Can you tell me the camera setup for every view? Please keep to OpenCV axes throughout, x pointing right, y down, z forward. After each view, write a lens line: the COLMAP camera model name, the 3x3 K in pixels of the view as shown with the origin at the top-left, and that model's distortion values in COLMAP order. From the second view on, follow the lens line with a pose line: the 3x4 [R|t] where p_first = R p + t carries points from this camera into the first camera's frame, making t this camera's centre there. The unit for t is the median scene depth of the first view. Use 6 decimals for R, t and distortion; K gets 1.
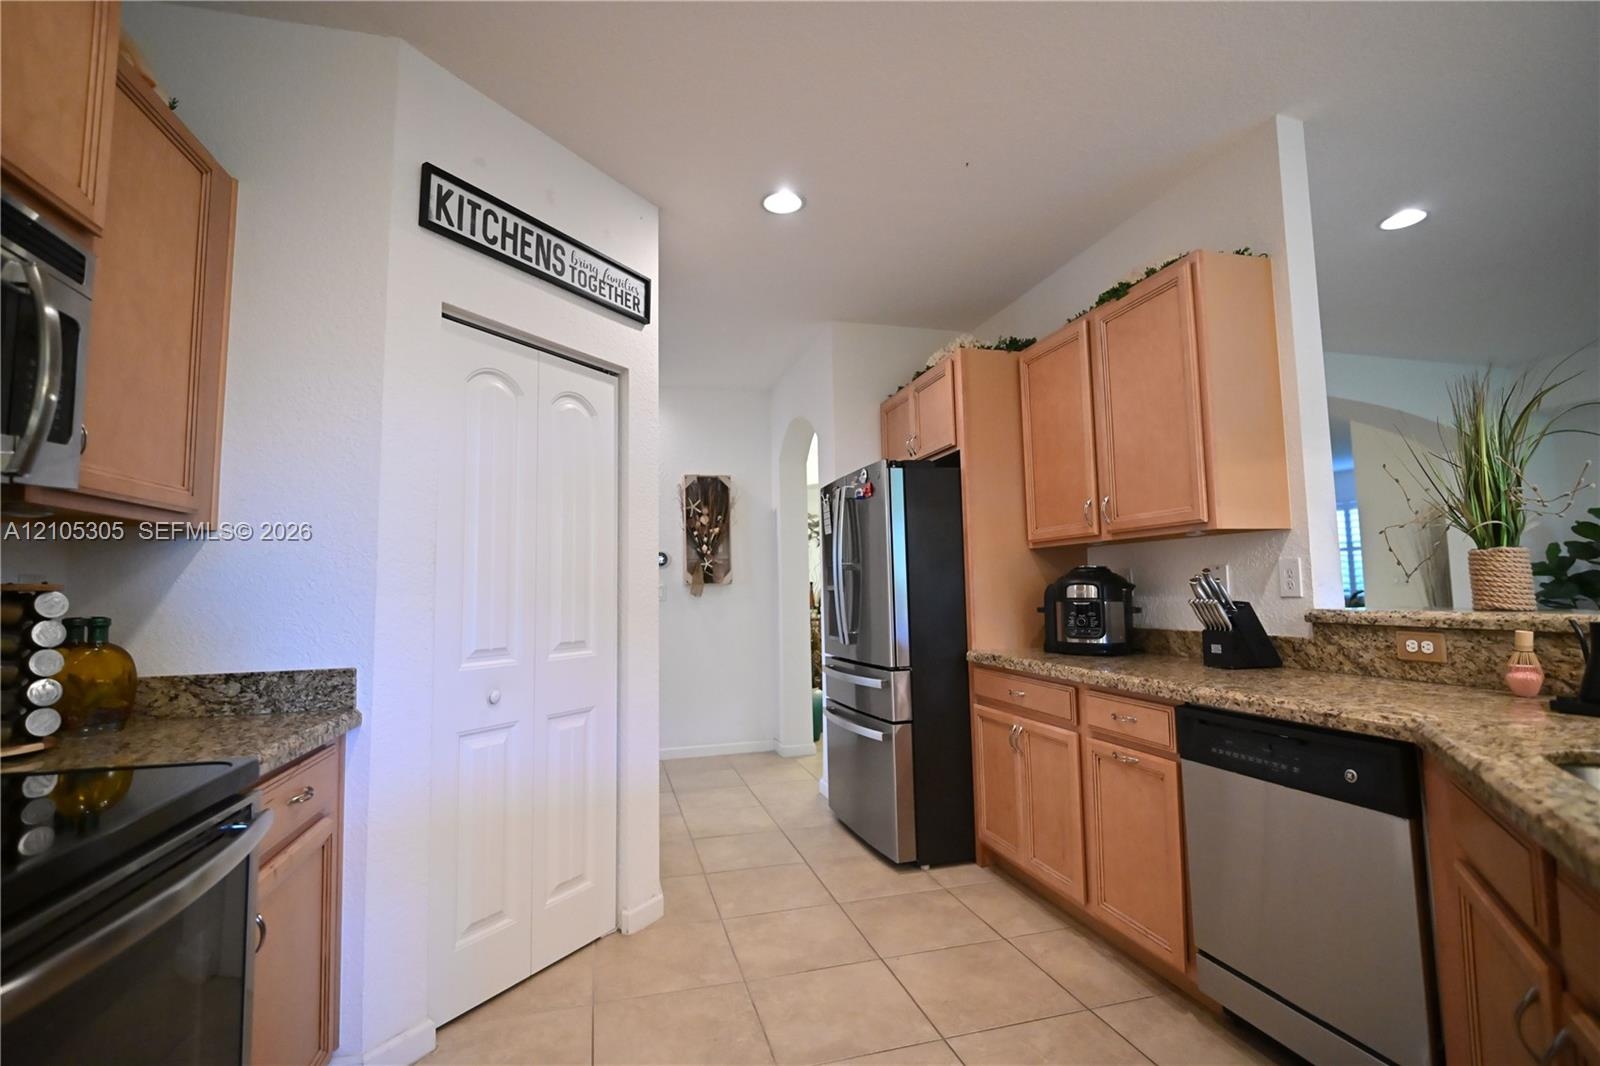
lens RADIAL K [[736.4, 0, 800.8], [0, 736.4, 529.6], [0, 0, 1]] dist [-0.010098, 0.000080]
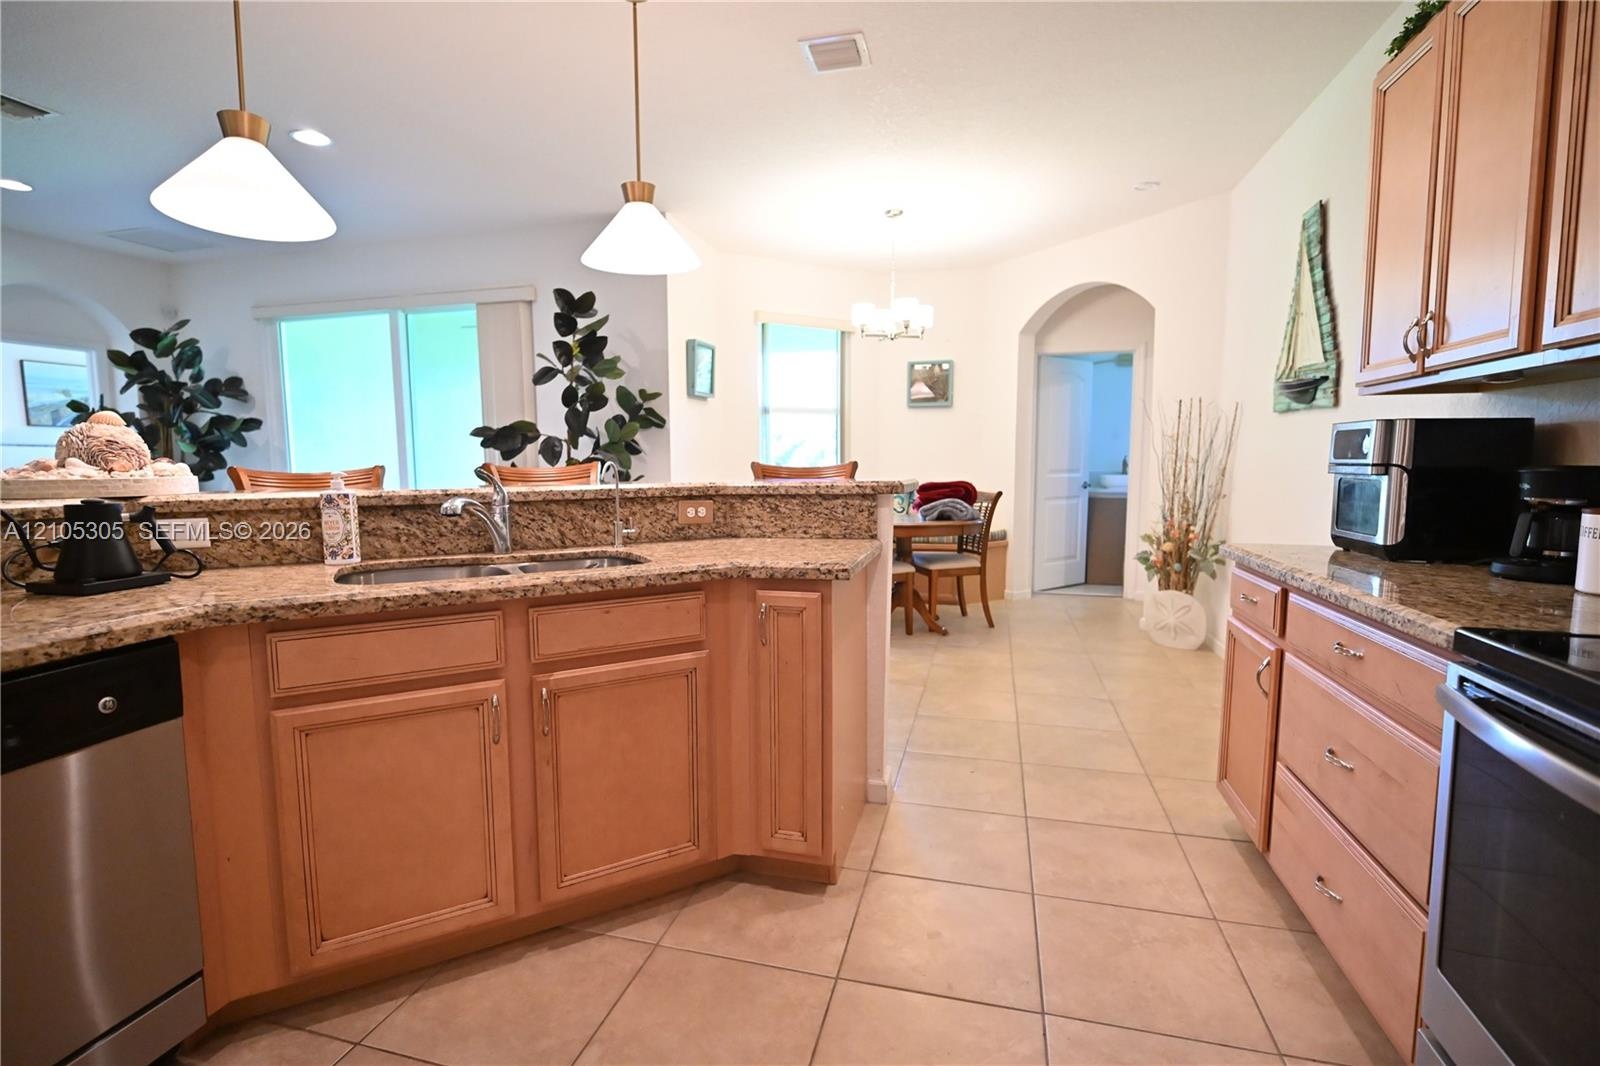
lens RADIAL K [[736.4, 0, 796.0], [0, 736.4, 530.9], [0, 0, 1]] dist [-0.010098, 0.000080]
pose [[-0.860900, -0.024983, 0.508161, -0.293610], [-0.021560, 0.999688, 0.012623, 0.127265], [-0.508318, -0.000089, -0.861169, 1.348160]]
